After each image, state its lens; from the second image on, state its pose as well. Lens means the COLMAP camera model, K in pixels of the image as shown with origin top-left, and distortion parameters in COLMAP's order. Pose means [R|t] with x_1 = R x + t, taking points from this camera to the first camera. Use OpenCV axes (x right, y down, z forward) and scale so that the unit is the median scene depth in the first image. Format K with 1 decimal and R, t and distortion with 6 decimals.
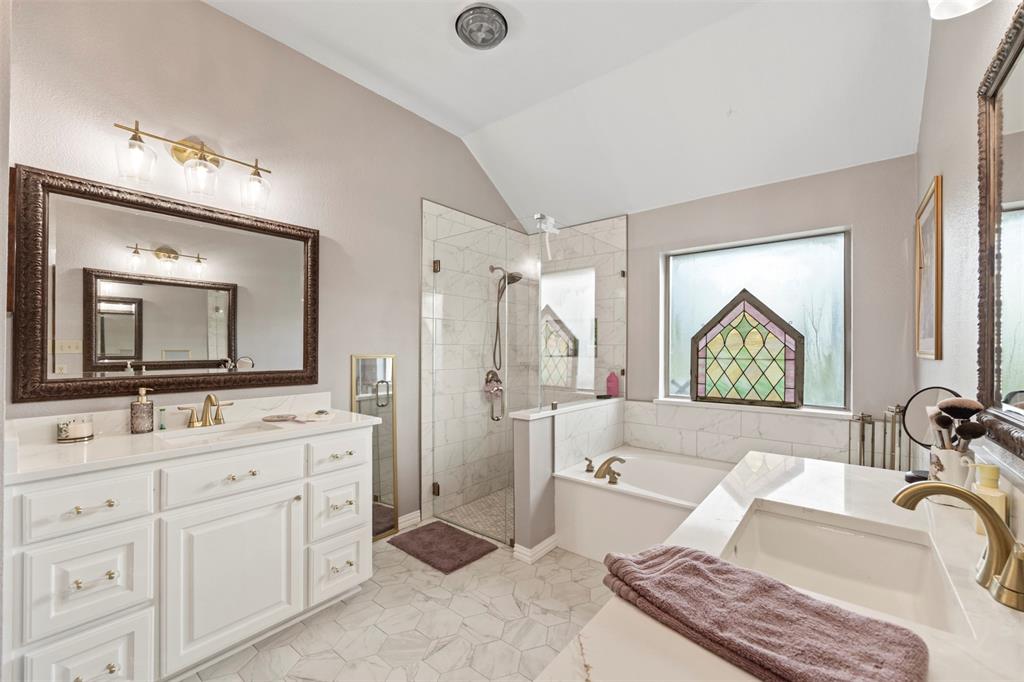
lens RADIAL K [[416.3, 0, 513.1], [0, 416.3, 345.8], [0, 0, 1]] dist [-0.003554, 0.000663]
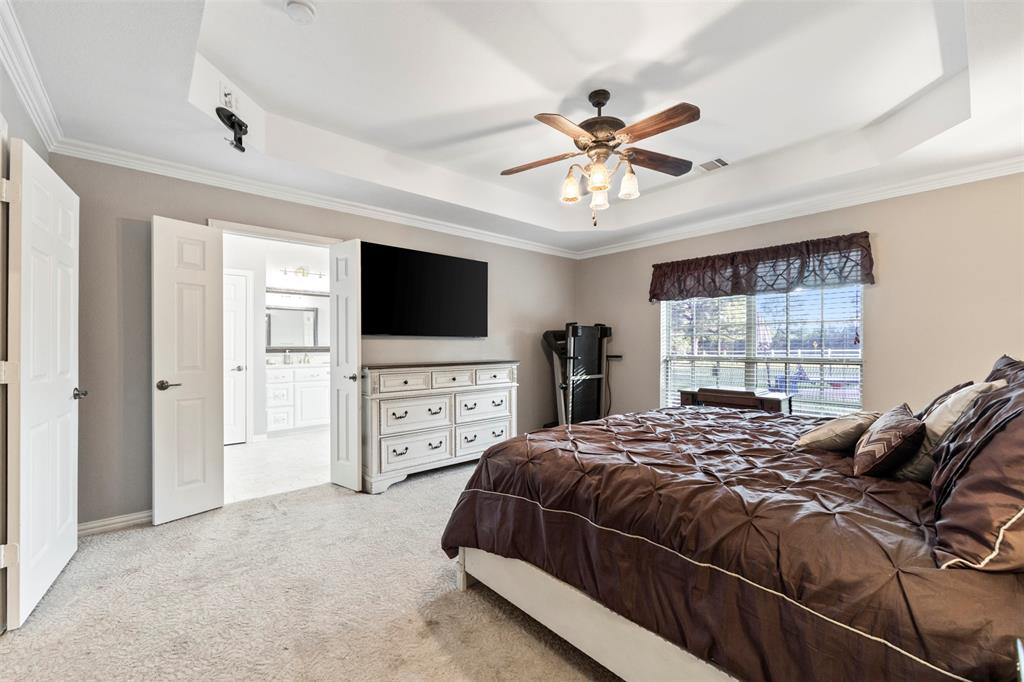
lens RADIAL K [[416.3, 0, 510.9], [0, 416.3, 341.7], [0, 0, 1]] dist [-0.003554, 0.000663]
pose [[0.985869, -0.005465, -0.167429, 1.362624], [0.004965, 0.999982, -0.003404, 0.054550], [0.167444, 0.002525, 0.985878, -1.894826]]
